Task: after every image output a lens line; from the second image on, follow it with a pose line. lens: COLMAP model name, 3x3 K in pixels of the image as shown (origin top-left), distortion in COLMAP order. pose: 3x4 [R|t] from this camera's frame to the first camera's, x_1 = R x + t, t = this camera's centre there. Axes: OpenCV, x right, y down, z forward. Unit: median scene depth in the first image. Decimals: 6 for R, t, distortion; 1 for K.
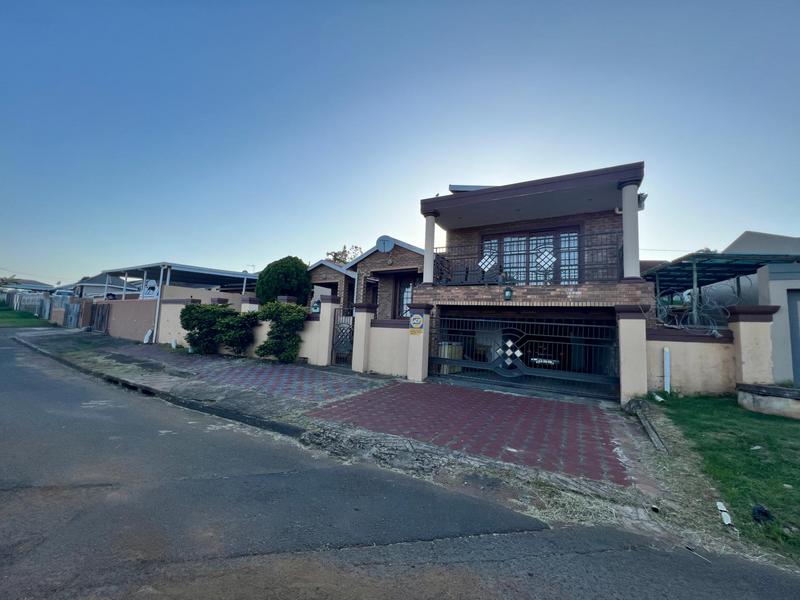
lens RADIAL K [[320.8, 0, 401.1], [0, 320.8, 296.7], [0, 0, 1]] dist [0.000326, -0.000123]
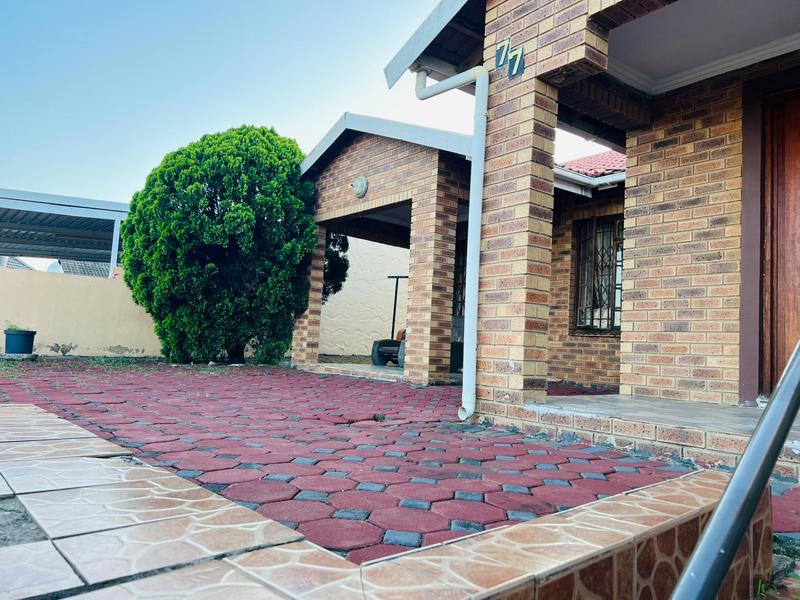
lens RADIAL K [[614.0, 0, 400.0], [0, 614.0, 300.0], [0, 0, 1]] dist [0.023915, -0.068356]
pose [[0.943596, -0.026247, -0.330058, -0.135287], [0.024663, 0.999655, -0.008986, 0.047724], [0.330180, 0.000338, 0.943918, 1.163743]]
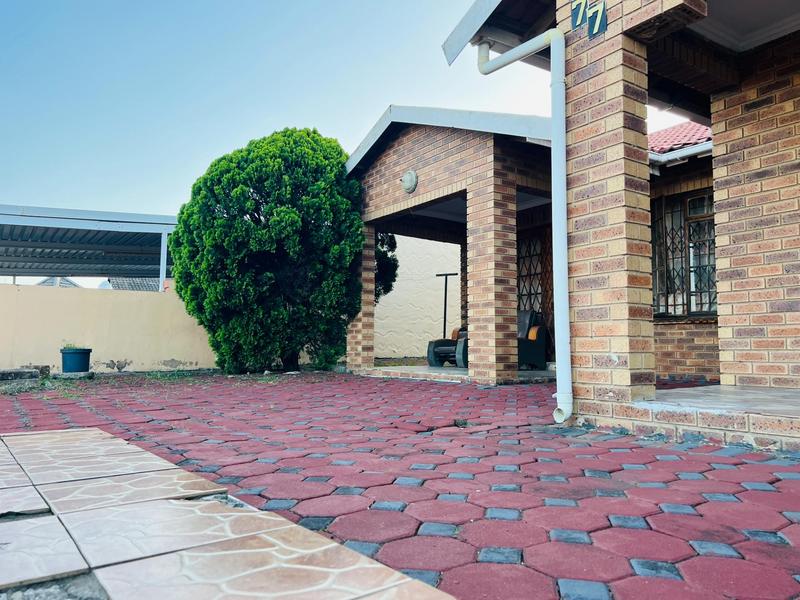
lens RADIAL K [[614.0, 0, 400.0], [0, 614.0, 300.0], [0, 0, 1]] dist [0.023915, -0.068356]
pose [[0.917227, -0.078531, -0.390549, -0.169580], [0.079234, 0.996753, -0.014339, 0.049878], [0.390407, -0.017793, 0.920471, 1.189583]]
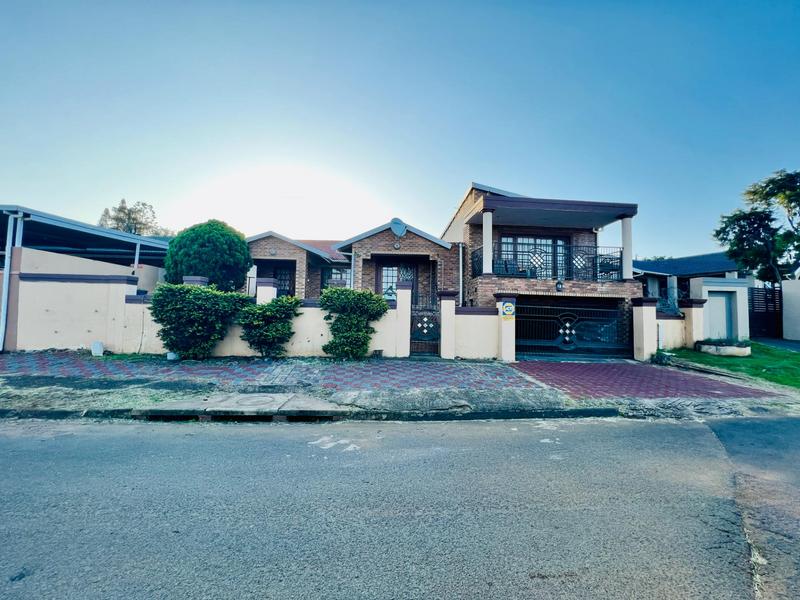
lens RADIAL K [[320.8, 0, 401.1], [0, 320.8, 296.7], [0, 0, 1]] dist [0.000326, -0.000123]
pose [[0.826527, 0.002923, 0.562890, -0.840999], [-0.039791, 0.997788, 0.053246, -0.010020], [-0.561490, -0.066407, 0.824815, 0.268293]]
